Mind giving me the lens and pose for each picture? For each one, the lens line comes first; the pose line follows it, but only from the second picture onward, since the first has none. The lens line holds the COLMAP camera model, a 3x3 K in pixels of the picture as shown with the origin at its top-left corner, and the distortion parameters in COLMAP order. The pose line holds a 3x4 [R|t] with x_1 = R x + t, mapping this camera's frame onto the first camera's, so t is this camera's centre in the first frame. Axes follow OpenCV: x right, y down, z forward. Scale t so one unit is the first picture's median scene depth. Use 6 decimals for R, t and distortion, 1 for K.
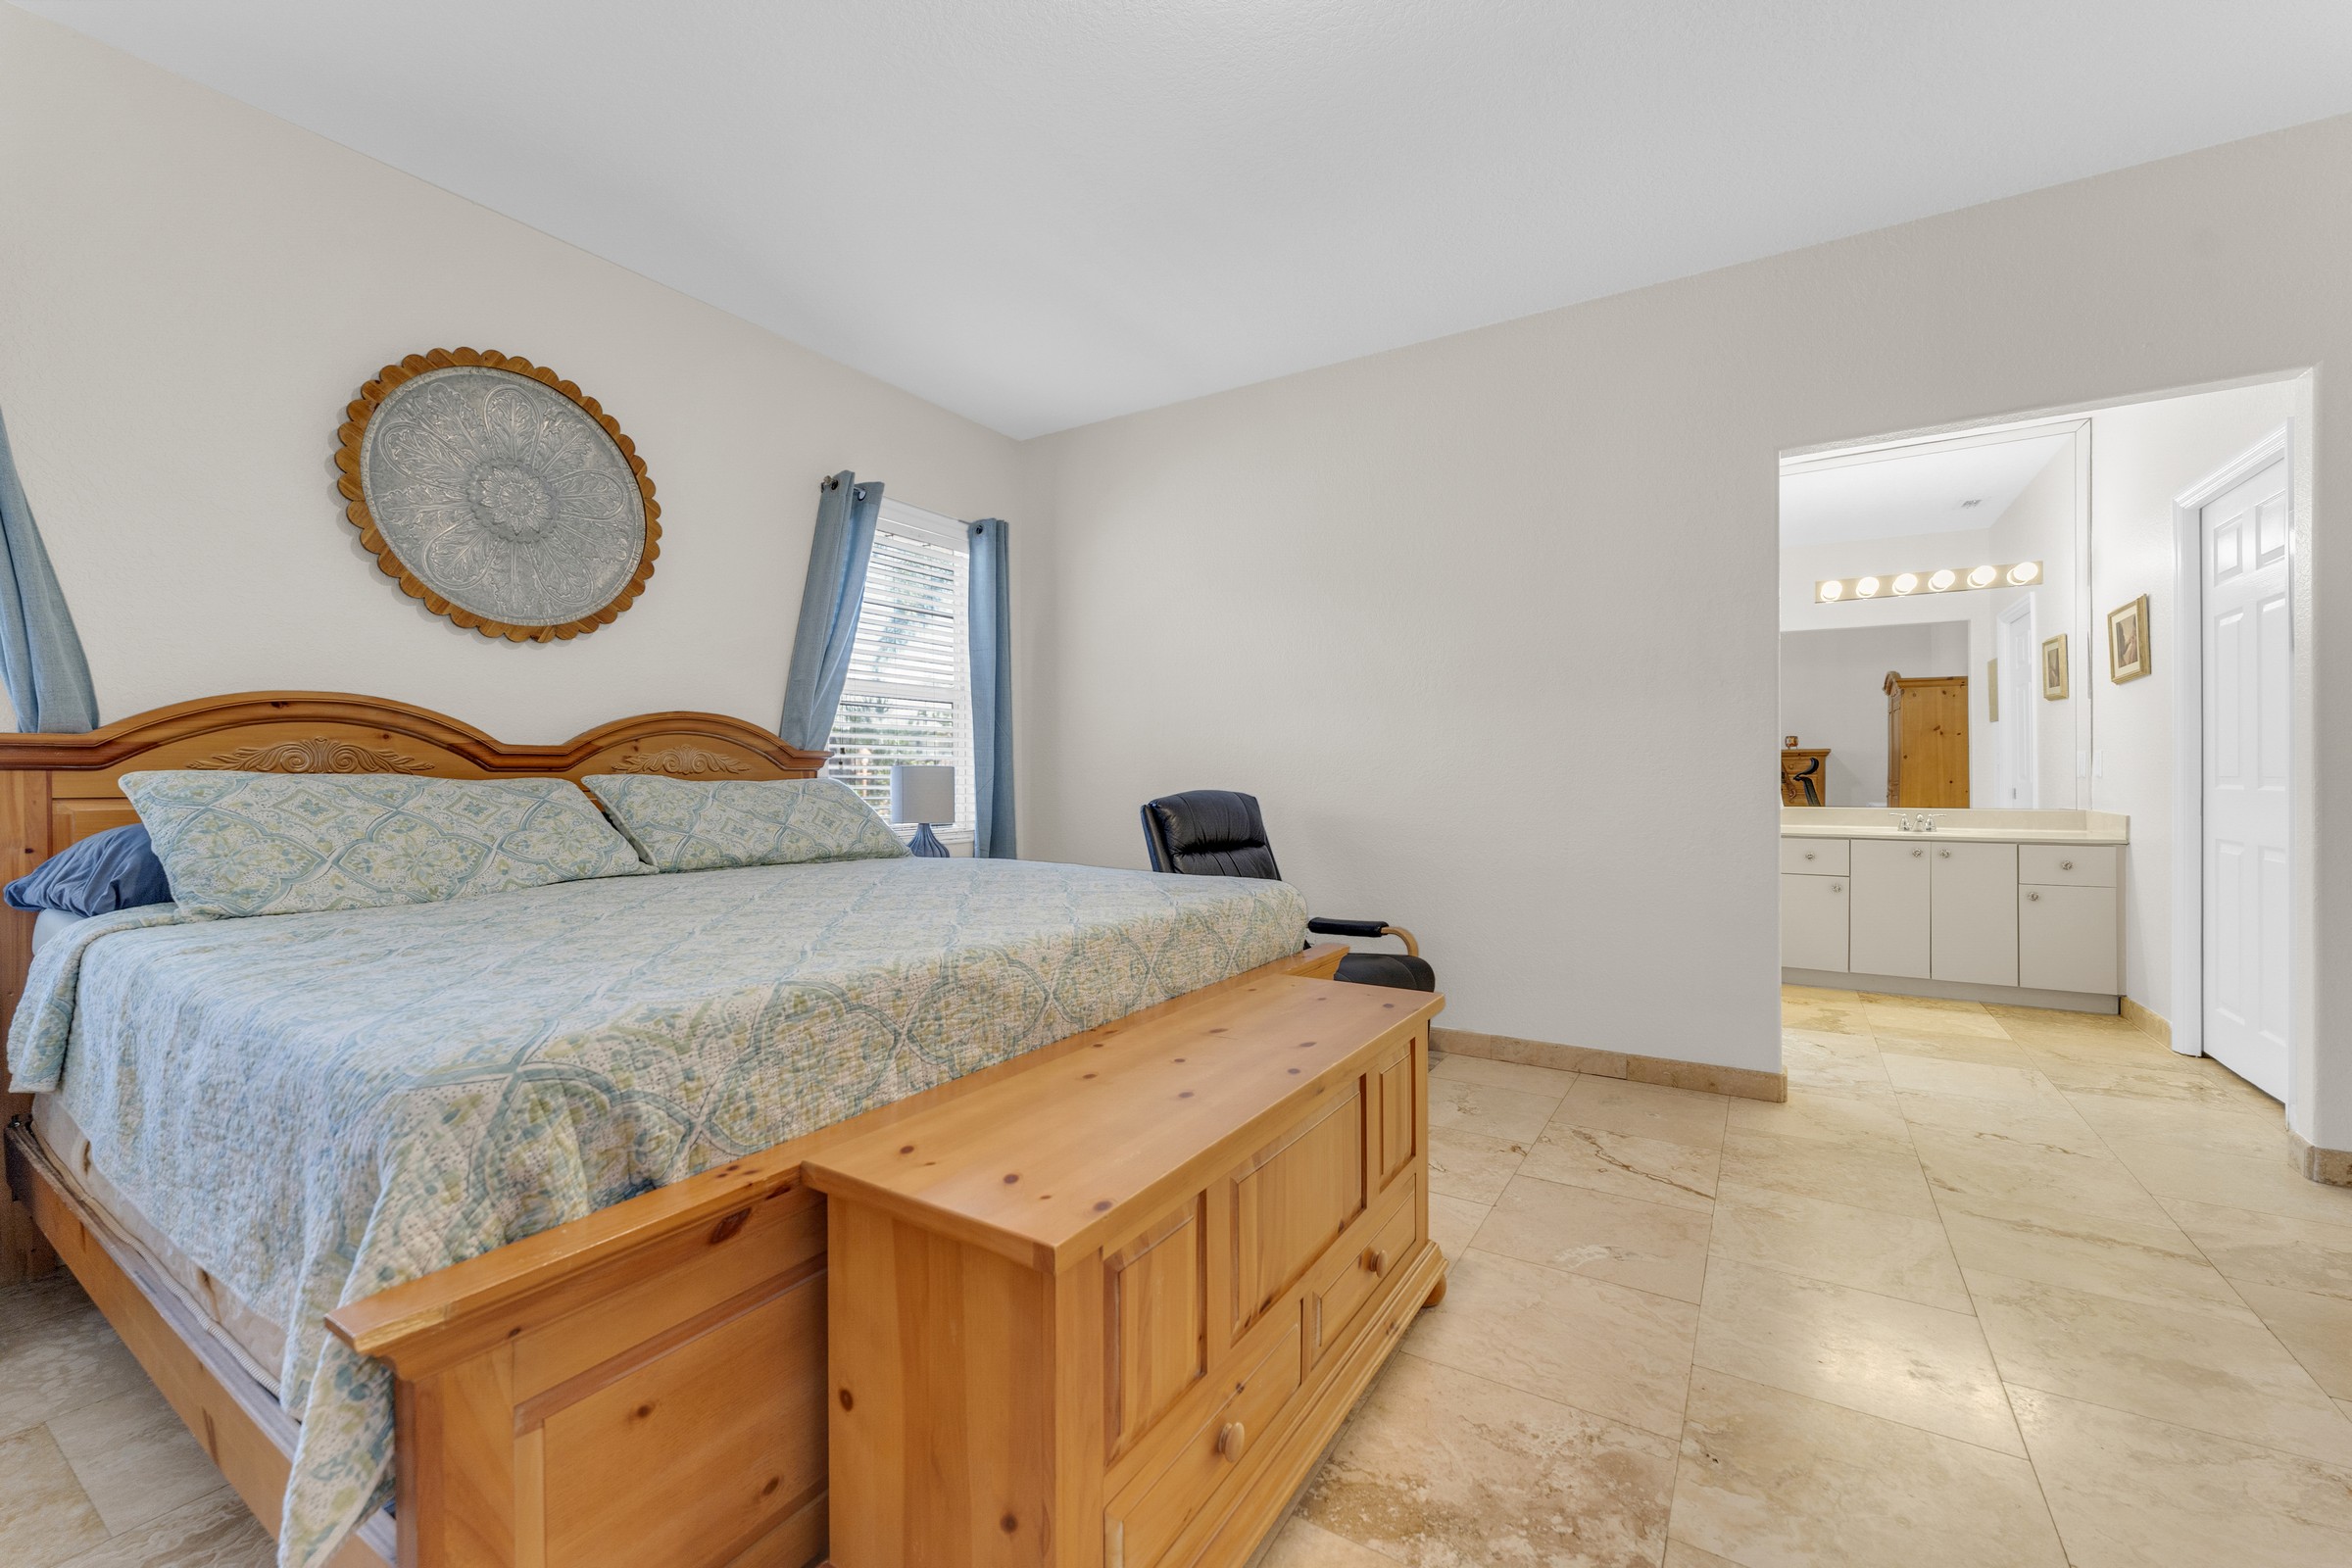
lens RADIAL K [[963.1, 0, 1171.7], [0, 963.1, 776.9], [0, 0, 1]] dist [-0.003076, -0.000457]
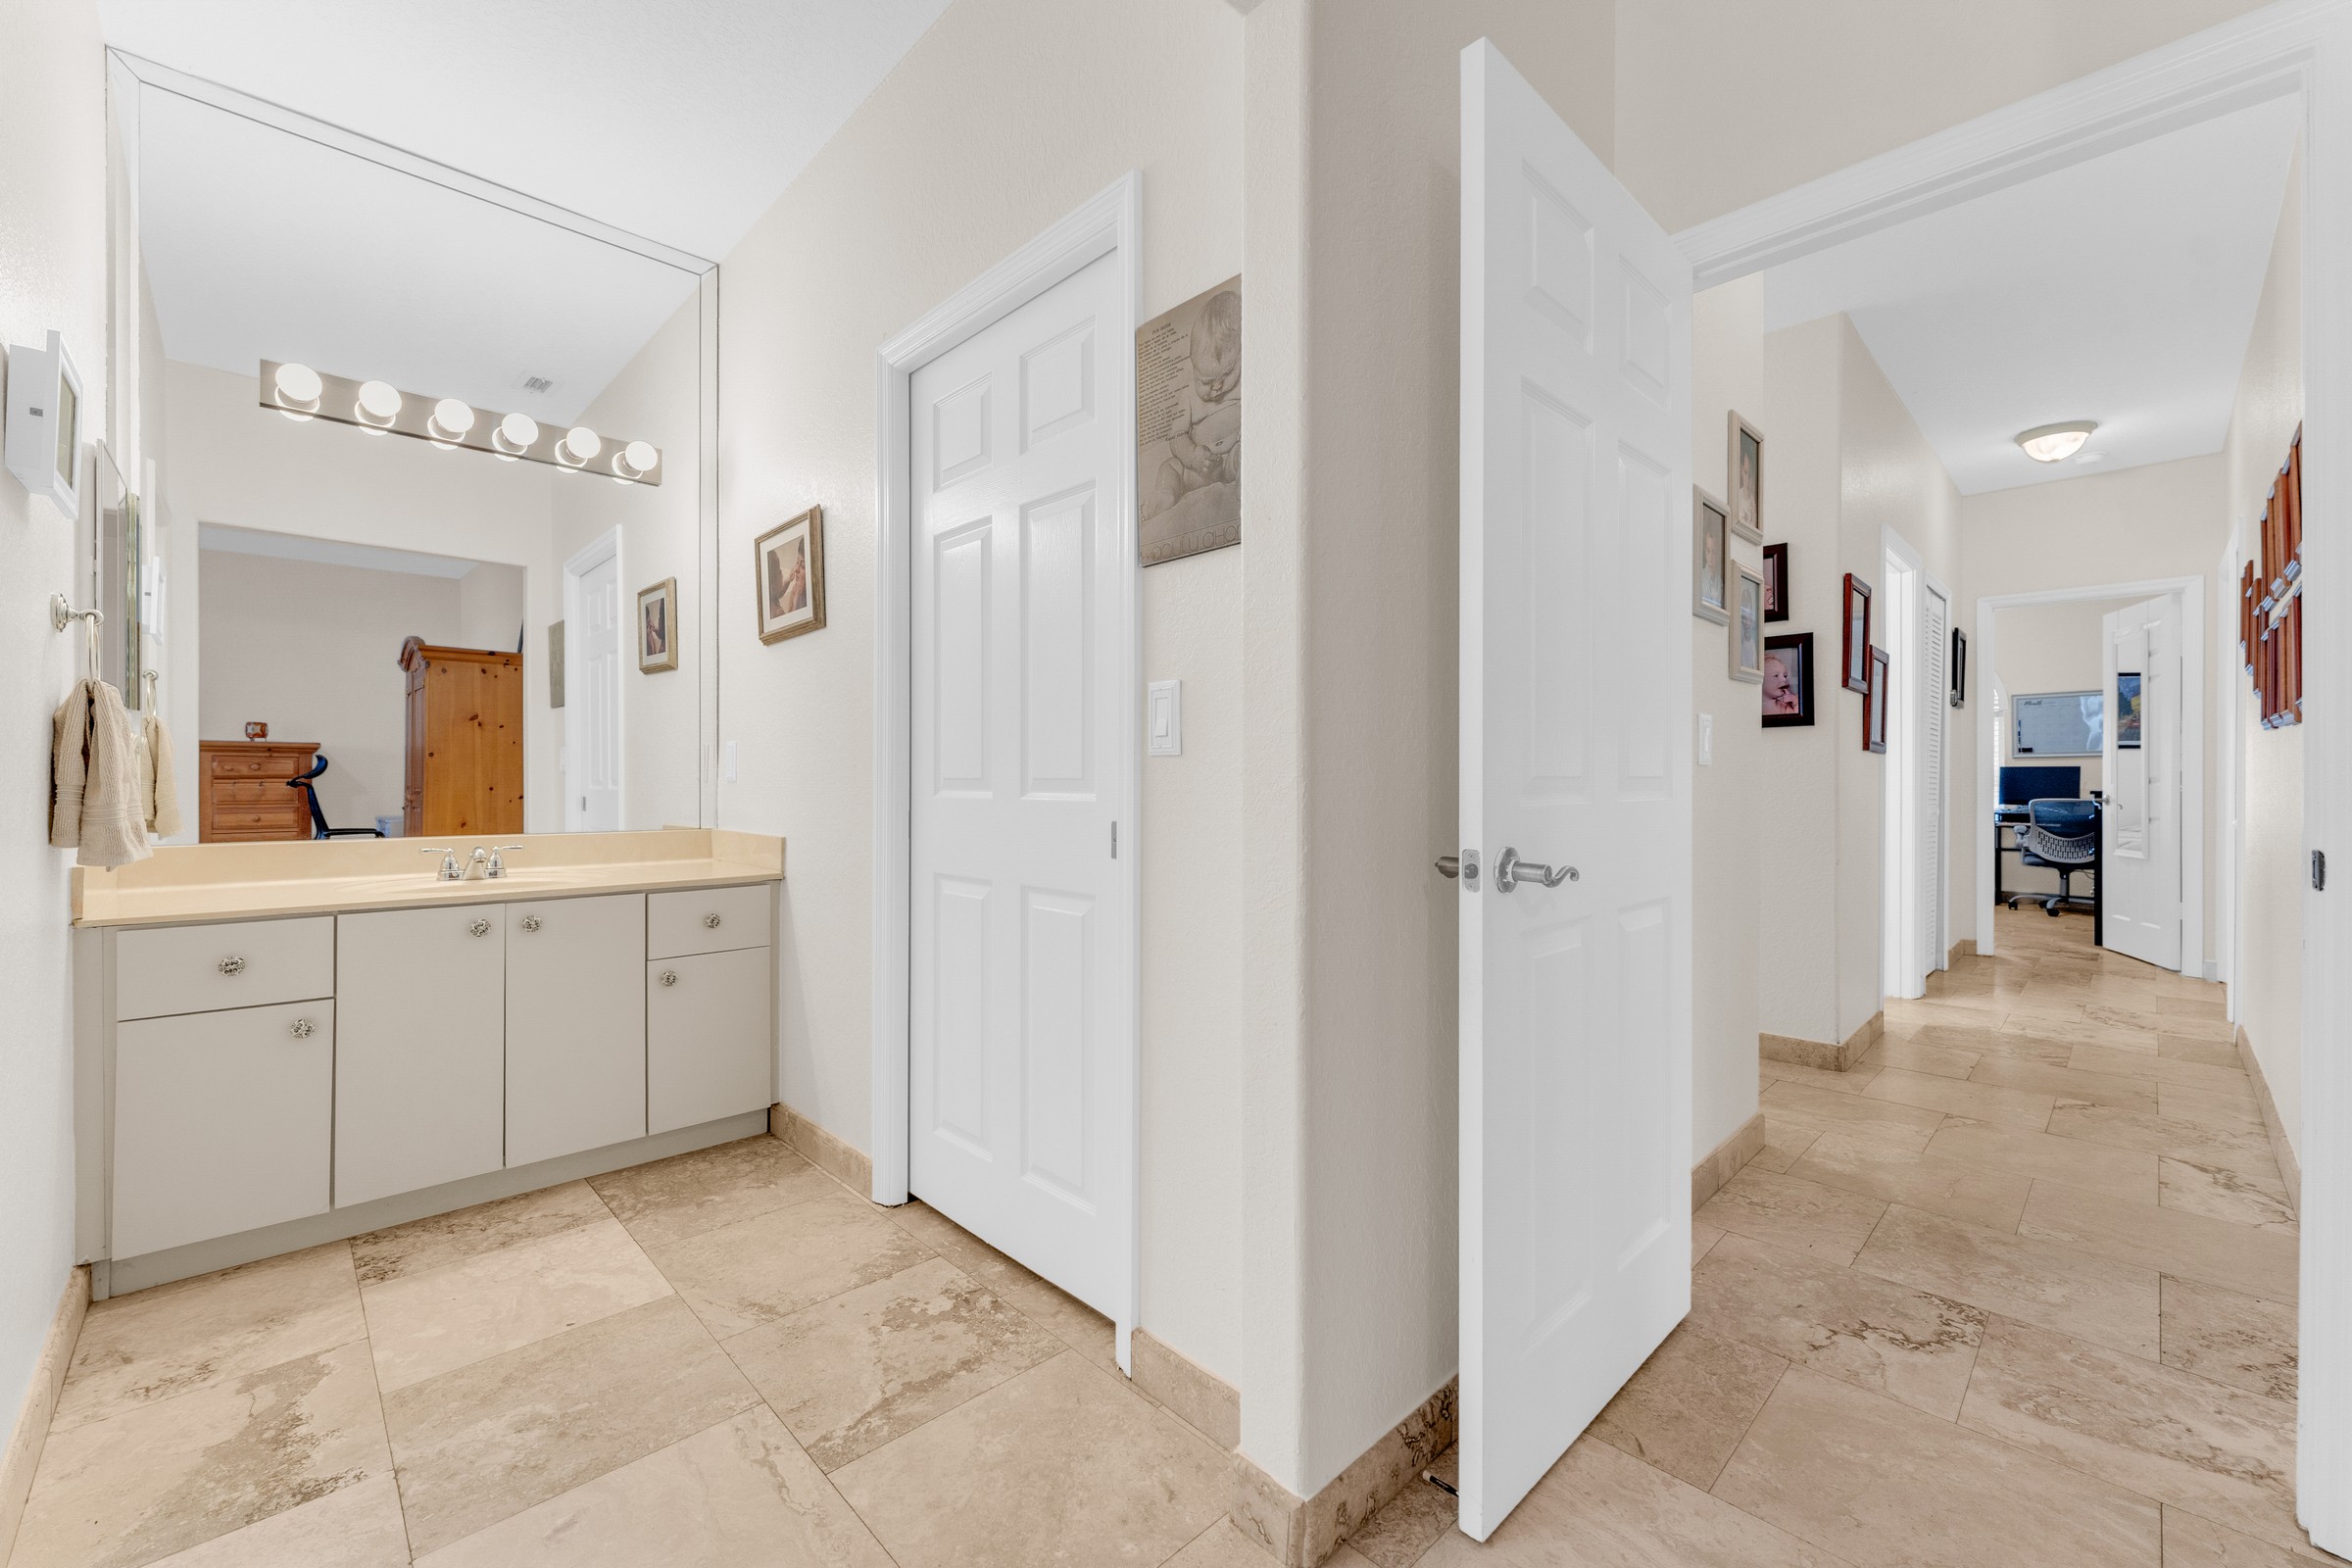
lens RADIAL K [[963.1, 0, 1174.4], [0, 963.1, 784.4], [0, 0, 1]] dist [-0.003076, -0.000457]
pose [[0.248117, 0.003528, 0.968724, 0.375085], [-0.001693, 0.999993, -0.003208, 0.004179], [-0.968729, -0.000844, 0.248121, 0.518912]]
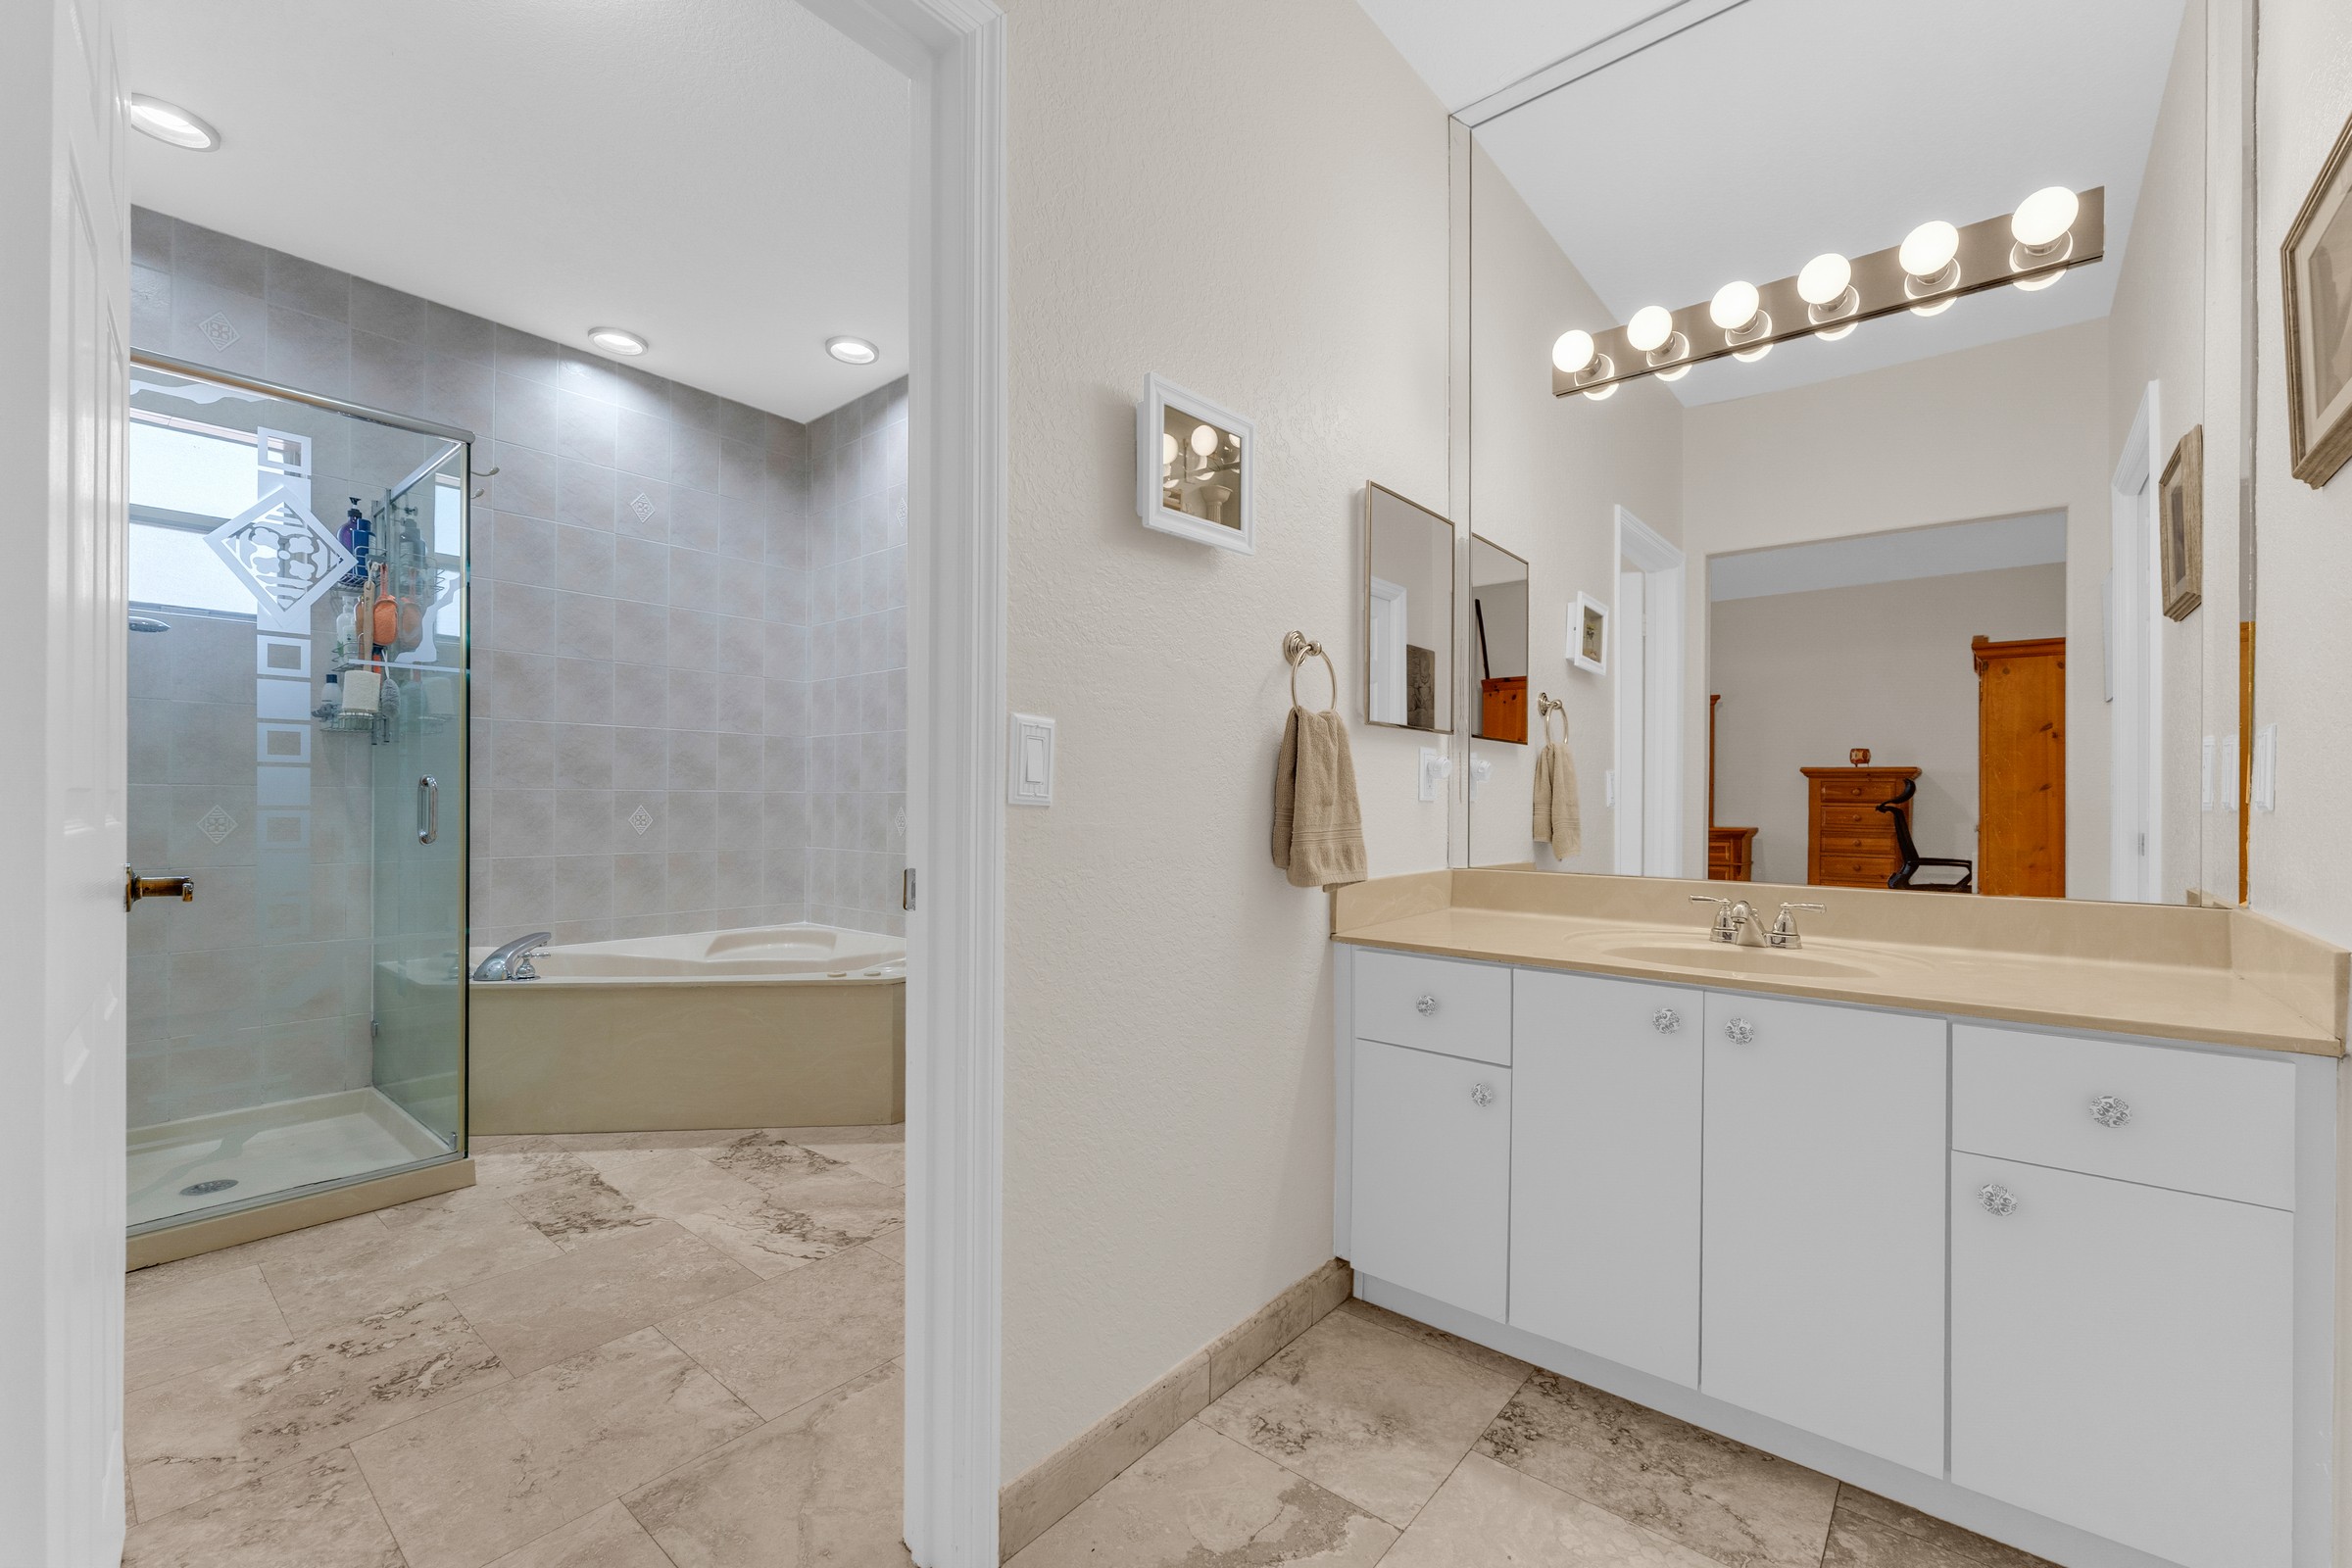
lens RADIAL K [[963.1, 0, 1183.2], [0, 963.1, 796.5], [0, 0, 1]] dist [-0.003076, -0.000457]
pose [[0.989085, 0.013477, -0.146728, 0.652260], [-0.014139, 0.999894, -0.003470, 0.001436], [0.146666, 0.005507, 0.989171, 0.628680]]
